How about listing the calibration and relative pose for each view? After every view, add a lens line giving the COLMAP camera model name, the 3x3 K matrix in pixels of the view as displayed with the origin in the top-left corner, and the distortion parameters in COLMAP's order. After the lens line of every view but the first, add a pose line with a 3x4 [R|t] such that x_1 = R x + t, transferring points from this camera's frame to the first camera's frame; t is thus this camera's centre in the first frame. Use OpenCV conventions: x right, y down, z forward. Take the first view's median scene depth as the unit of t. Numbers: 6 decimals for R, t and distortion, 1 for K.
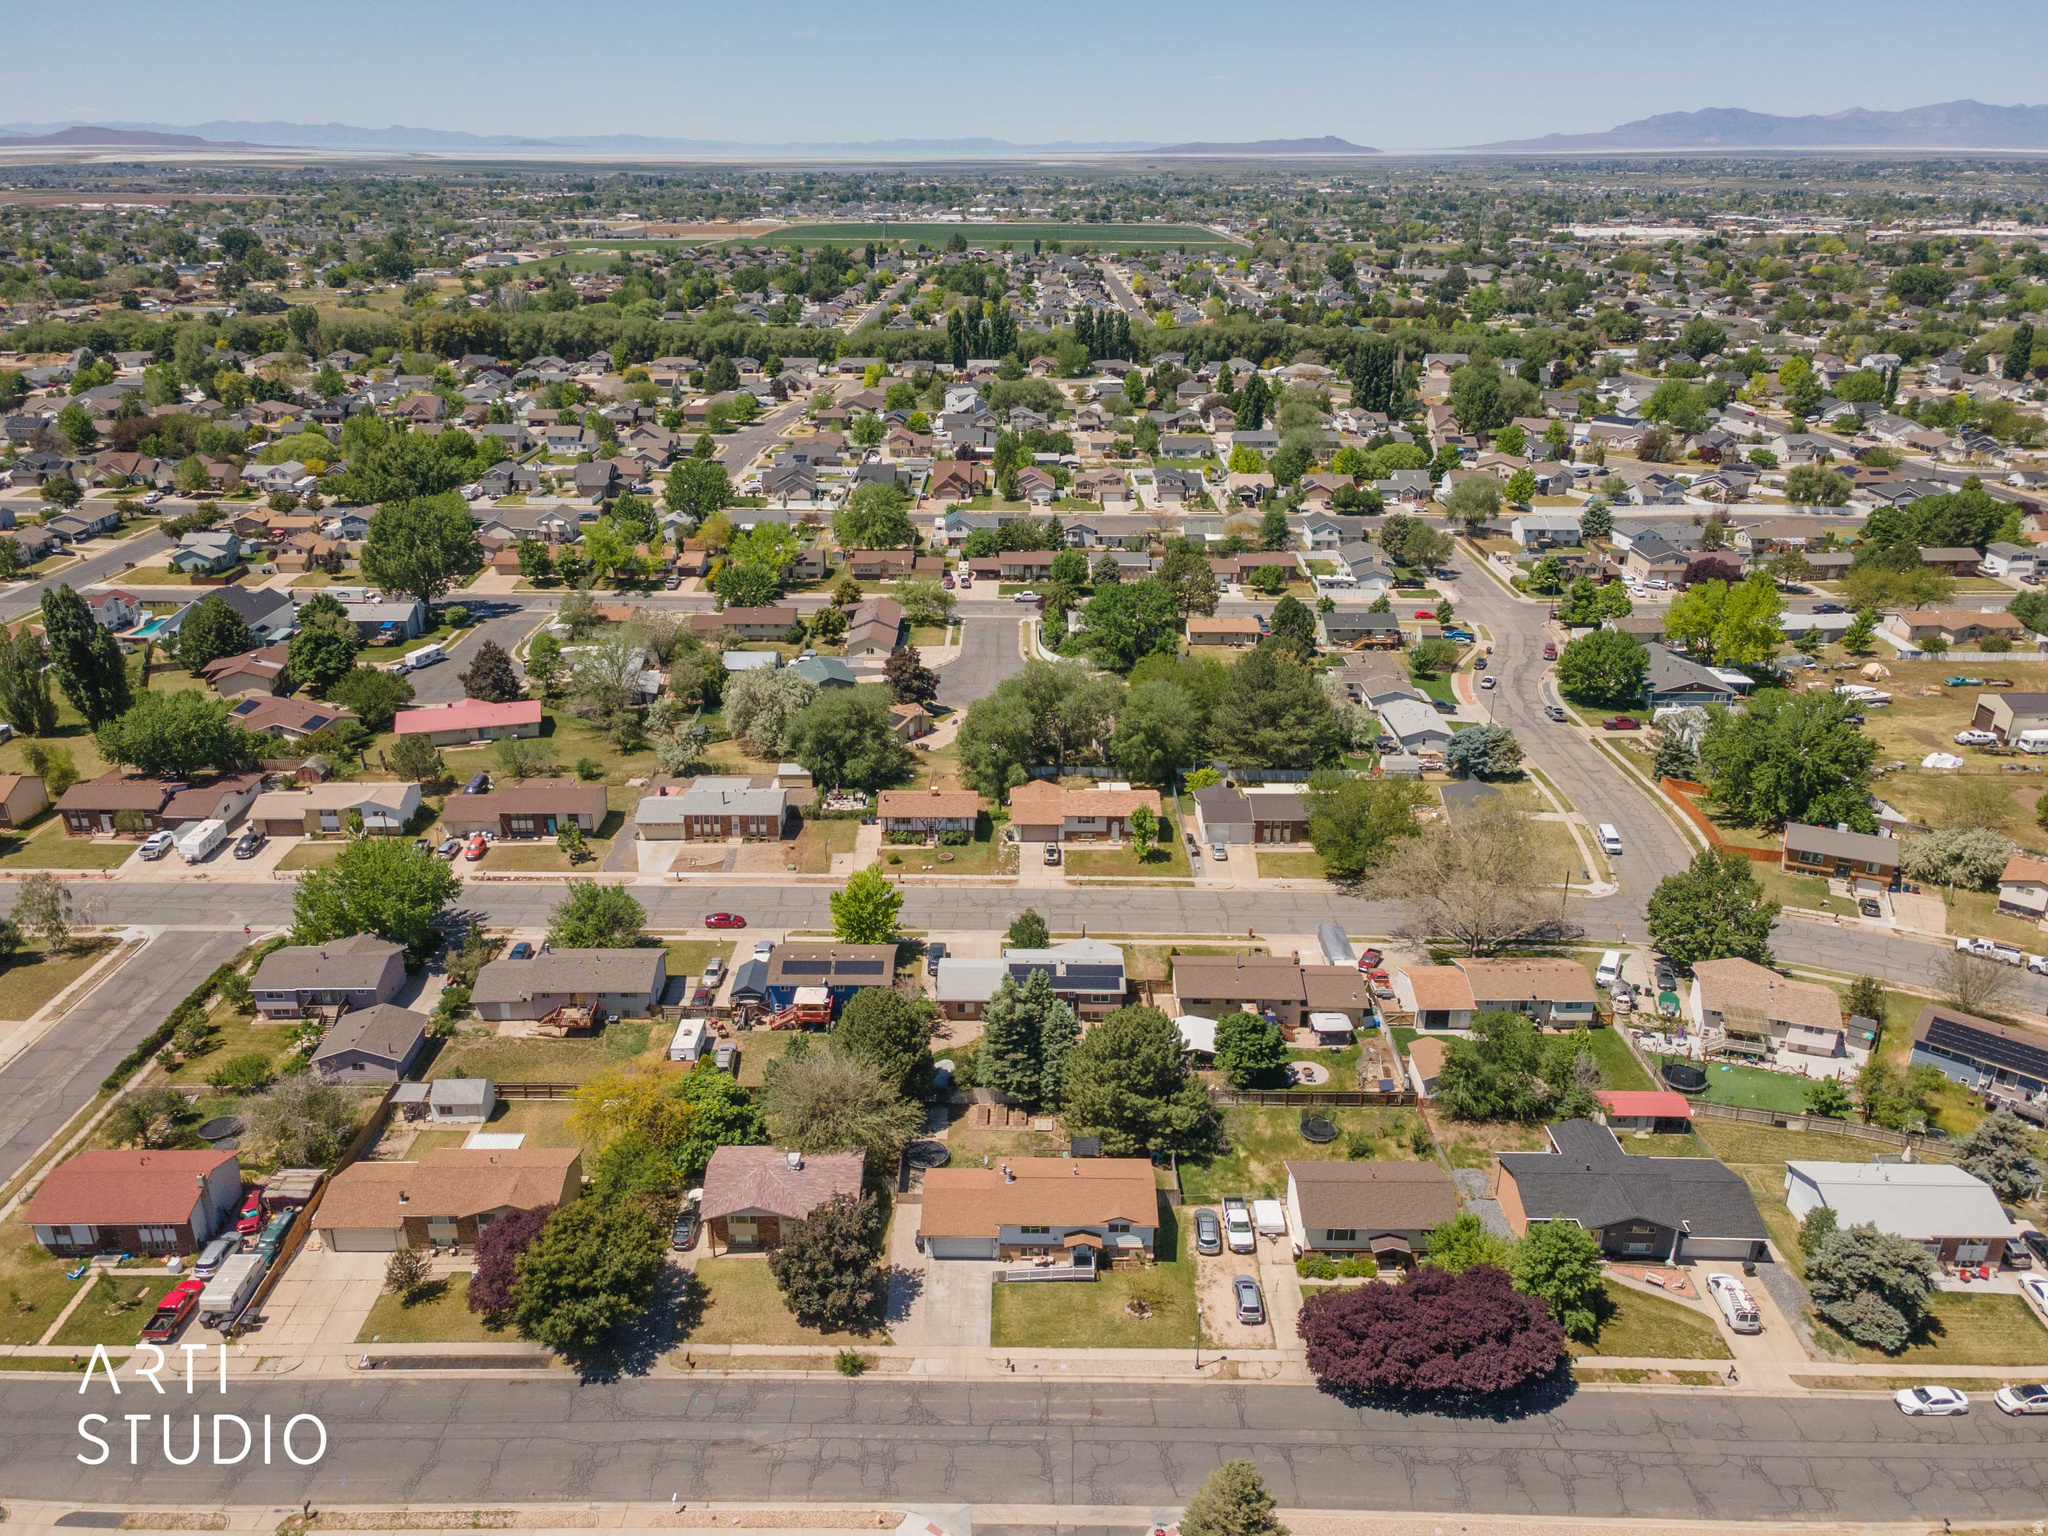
lens RADIAL K [[1415.6, 0, 1014.4], [0, 1415.6, 762.2], [0, 0, 1]] dist [0.005227, 0.000252]
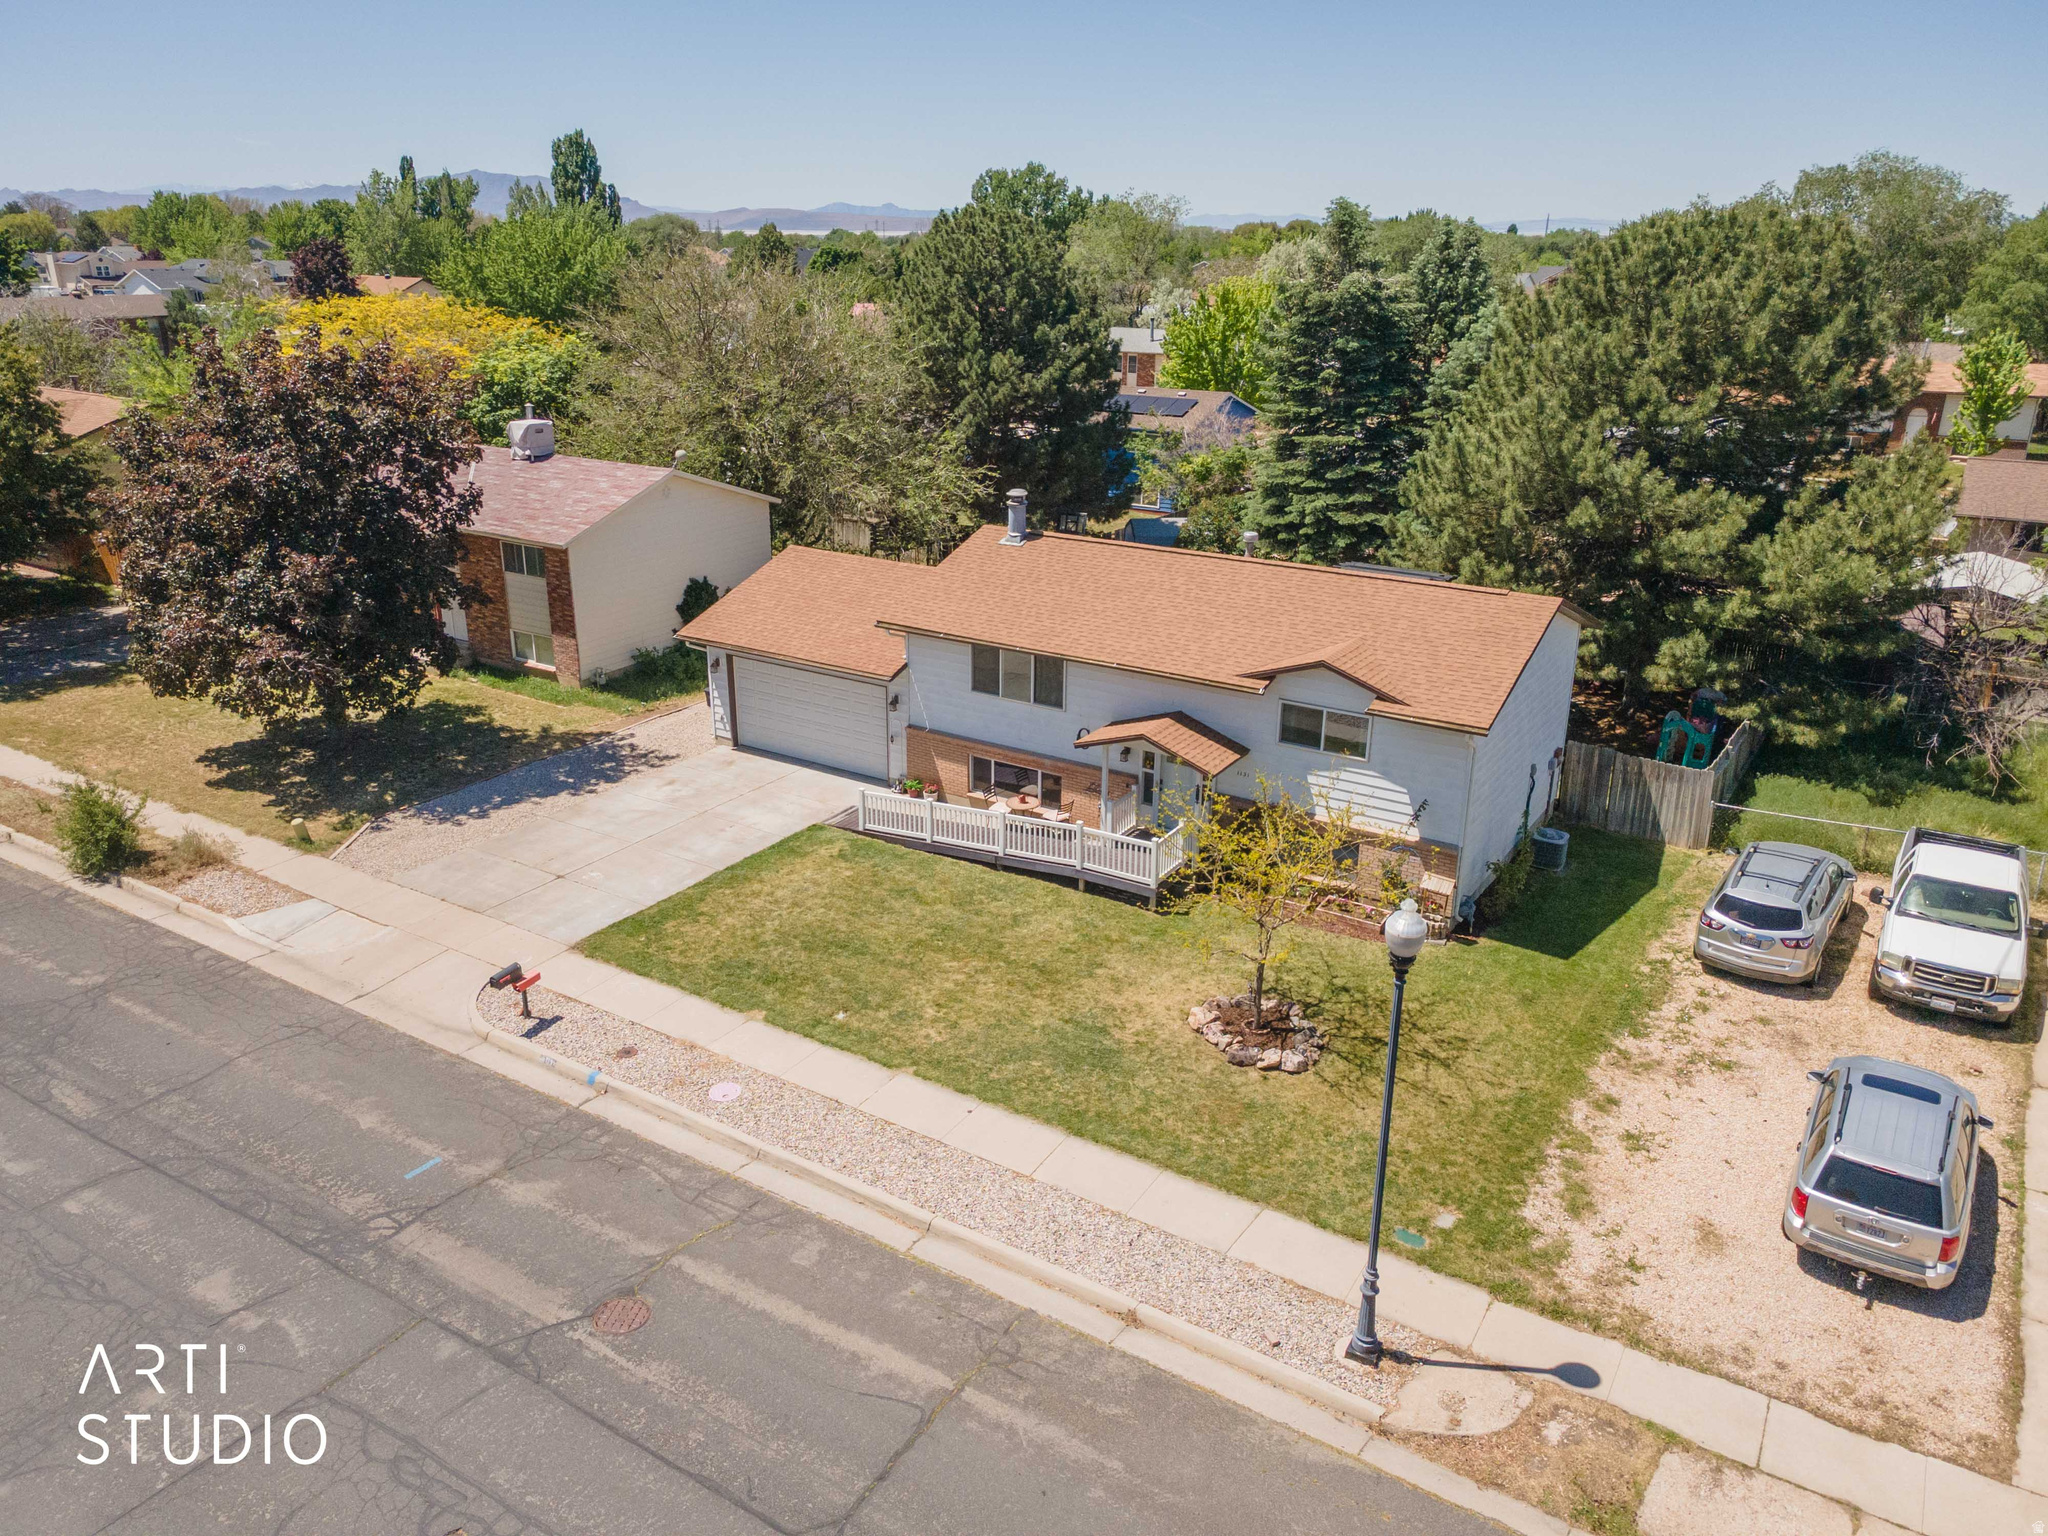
lens RADIAL K [[1477.6, 0, 1013.7], [0, 1477.6, 771.6], [0, 0, 1]] dist [0.037605, 0.001456]
pose [[0.845570, 0.187853, -0.499722, 0.159410], [-0.197955, 0.979645, 0.033308, 0.352823], [0.495808, 0.070759, 0.865545, 0.802891]]
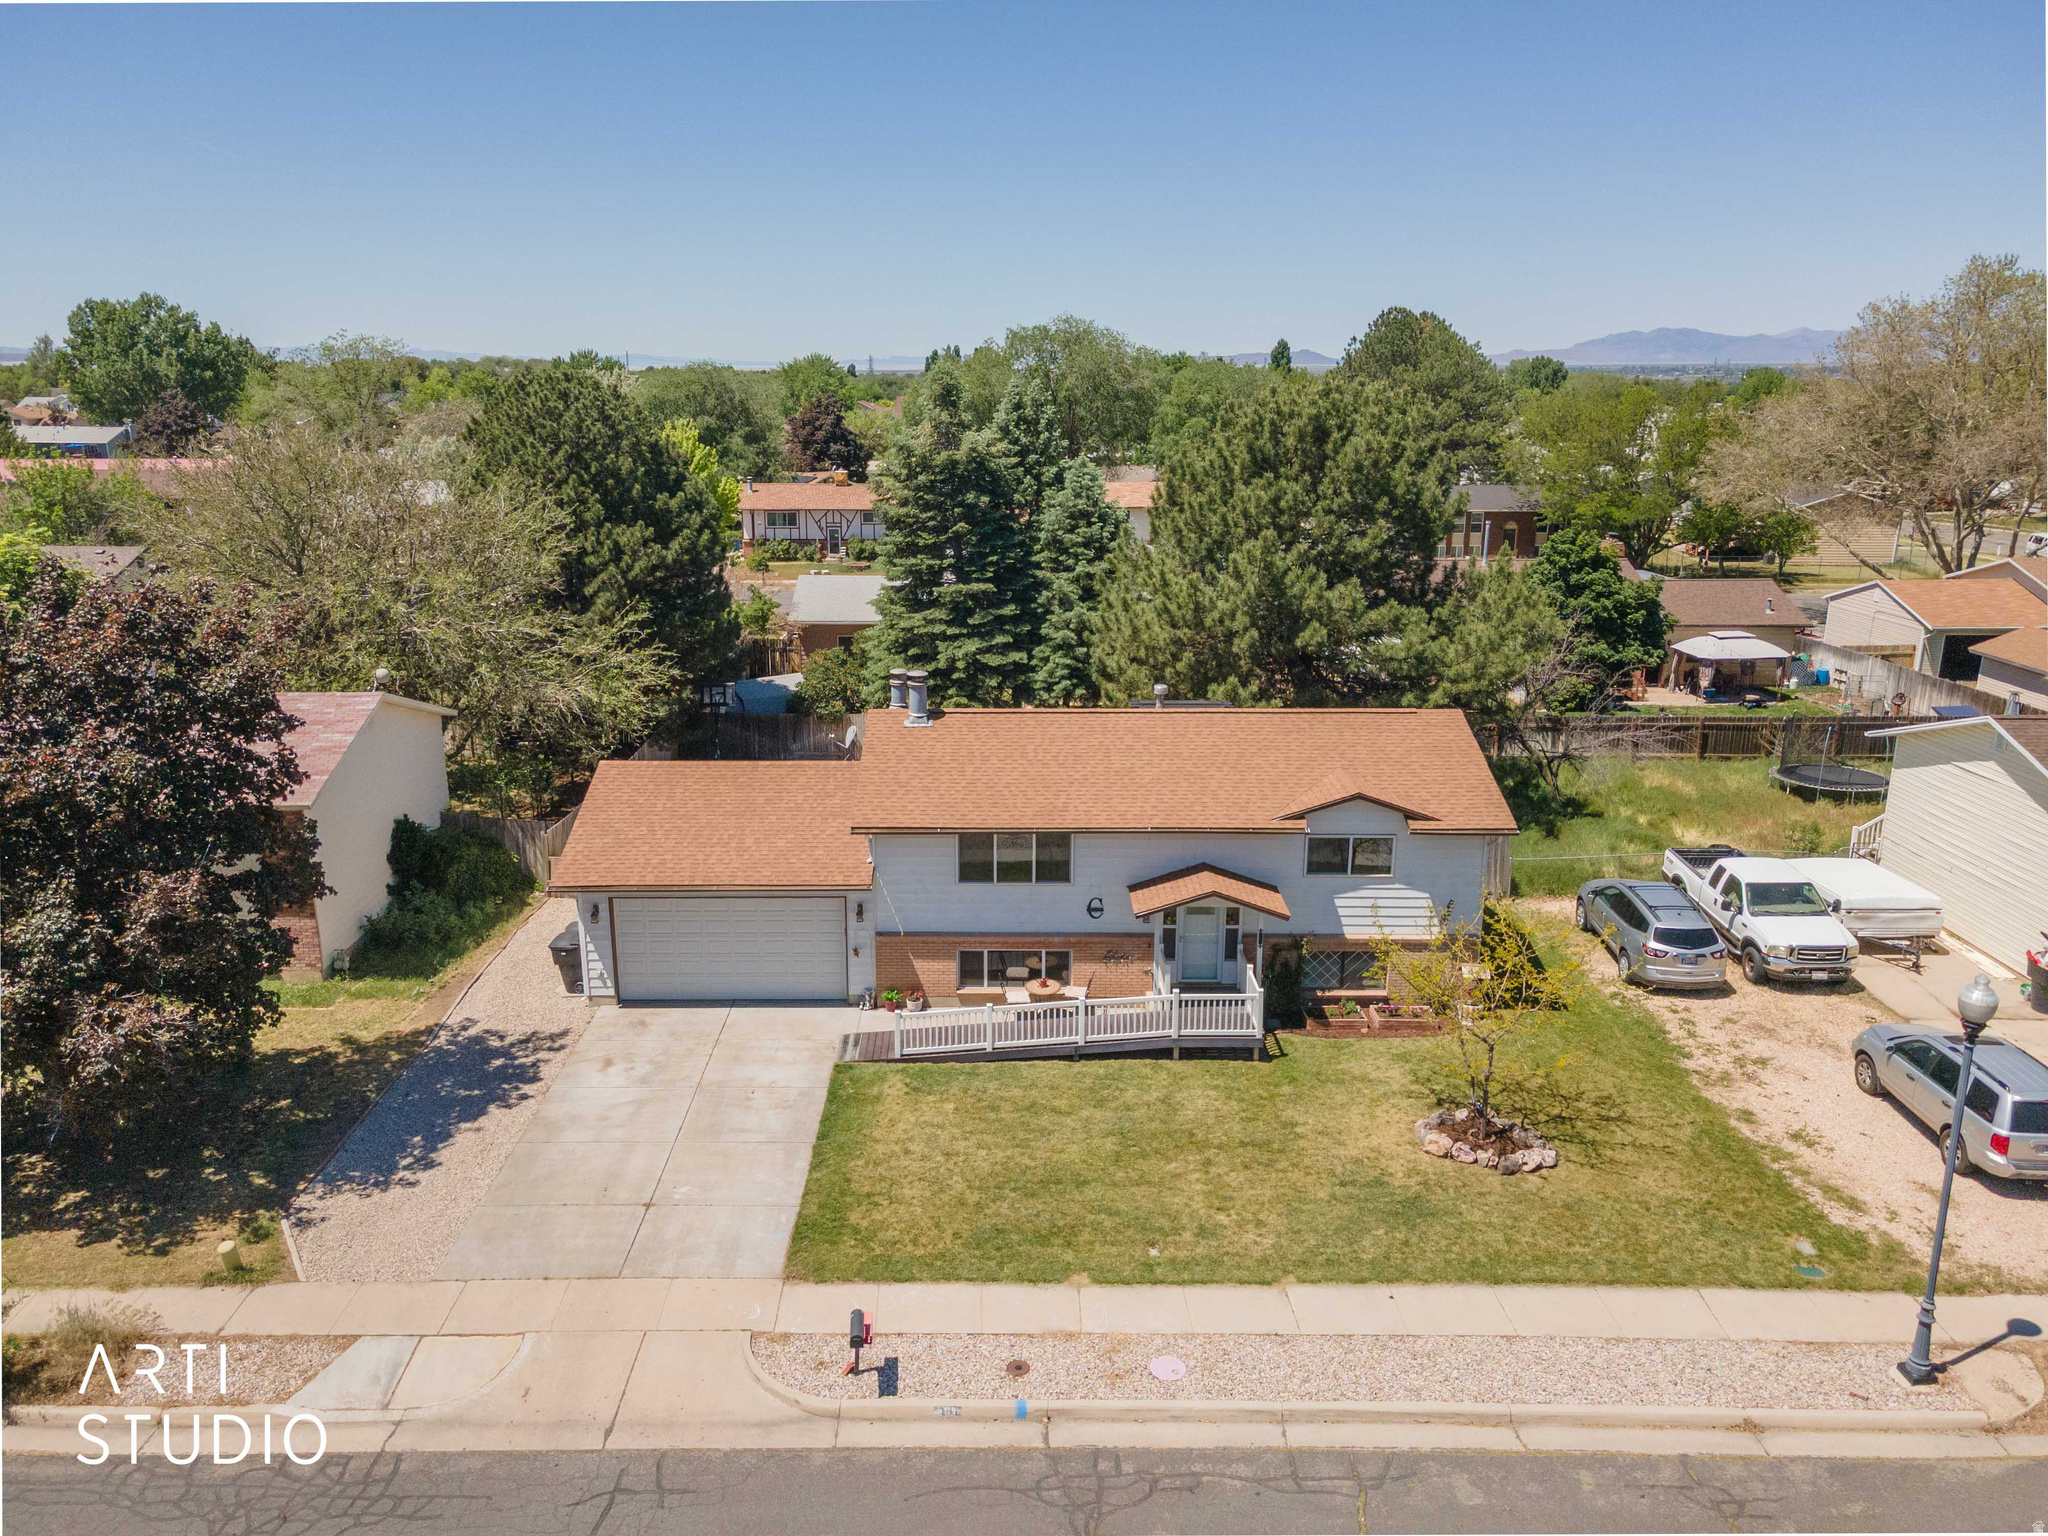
lens RADIAL K [[1477.6, 0, 1013.7], [0, 1477.6, 771.6], [0, 0, 1]] dist [0.037605, 0.001456]
pose [[0.999965, -0.005098, 0.006672, 0.013427], [0.005751, 0.994775, -0.101926, 0.355966], [-0.006117, 0.101961, 0.994770, 0.773097]]
